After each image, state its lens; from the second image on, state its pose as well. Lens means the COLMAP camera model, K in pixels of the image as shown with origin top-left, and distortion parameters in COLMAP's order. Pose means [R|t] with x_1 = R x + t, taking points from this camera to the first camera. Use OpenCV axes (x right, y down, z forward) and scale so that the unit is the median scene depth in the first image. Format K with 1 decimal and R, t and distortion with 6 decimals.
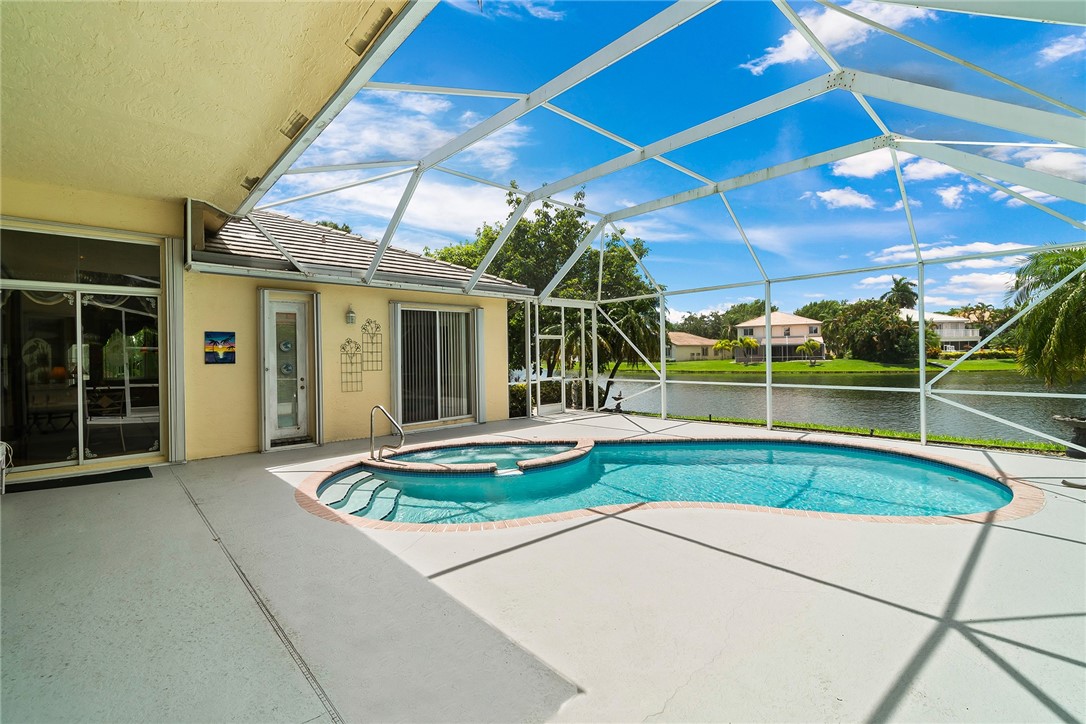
lens RADIAL K [[471.0, 0, 538.3], [0, 471.0, 360.2], [0, 0, 1]] dist [-0.000590, 0.000014]
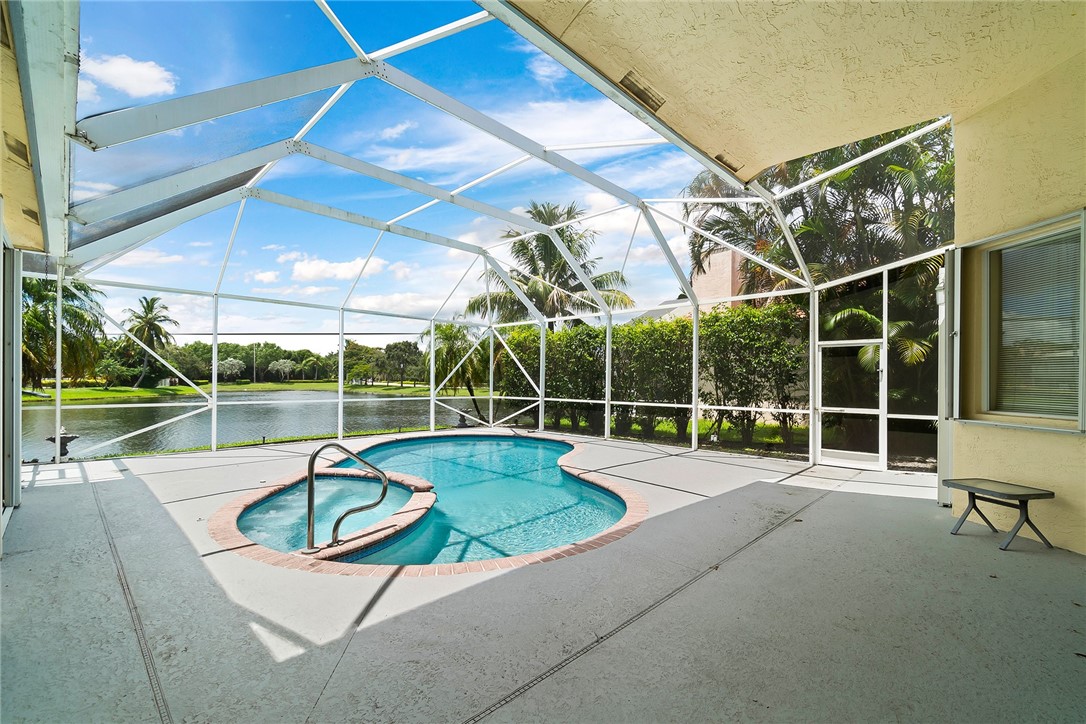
lens RADIAL K [[468.4, 0, 532.3], [0, 468.4, 368.7], [0, 0, 1]] dist [-0.002261, 0.000181]
pose [[-0.049337, 0.042660, 0.997871, -0.554194], [0.003799, 0.999088, -0.042525, 0.021453], [-0.998775, 0.001693, -0.049454, 0.499191]]
